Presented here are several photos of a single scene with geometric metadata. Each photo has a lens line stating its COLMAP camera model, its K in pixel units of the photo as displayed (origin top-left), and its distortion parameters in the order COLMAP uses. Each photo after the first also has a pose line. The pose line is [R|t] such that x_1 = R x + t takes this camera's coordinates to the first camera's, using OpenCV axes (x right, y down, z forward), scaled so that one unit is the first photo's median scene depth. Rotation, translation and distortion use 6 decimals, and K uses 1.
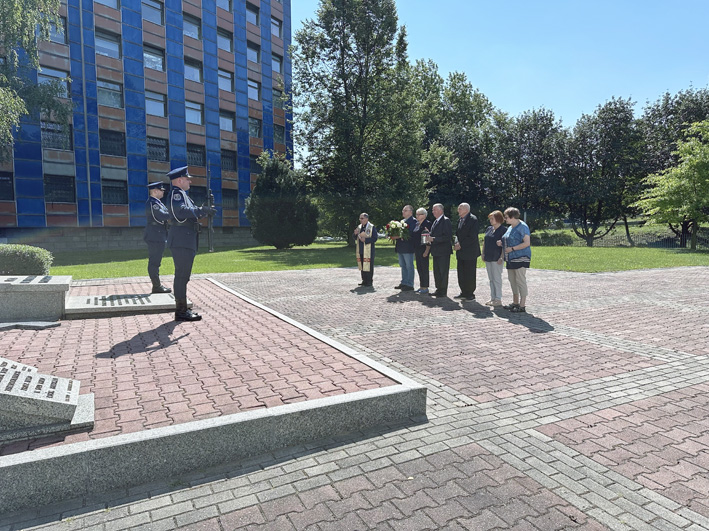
lens RADIAL K [[498.2, 0, 352.3], [0, 498.2, 256.5], [0, 0, 1]] dist [0.071719, -0.003380]
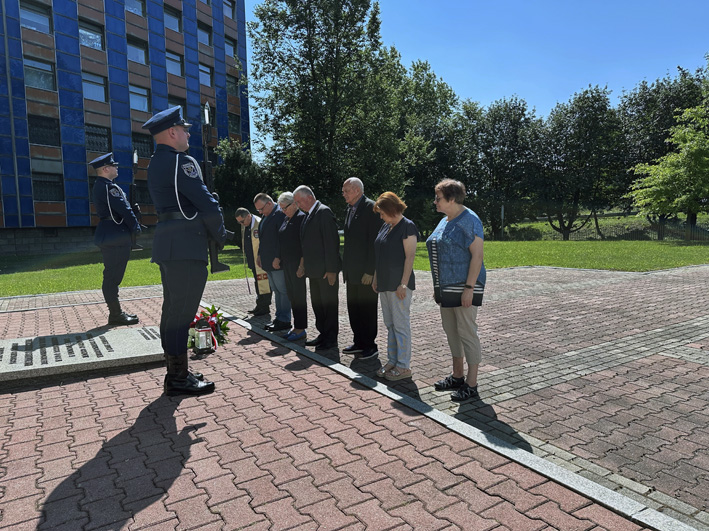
lens RADIAL K [[442.9, 0, 320.3], [0, 442.9, 256.2], [0, 0, 1]] dist [0.036974, 0.000676]
pose [[0.994766, -0.021533, 0.099887, -0.086627], [0.020459, 0.999721, 0.011763, -0.008552], [-0.100113, -0.009657, 0.994929, 0.190134]]
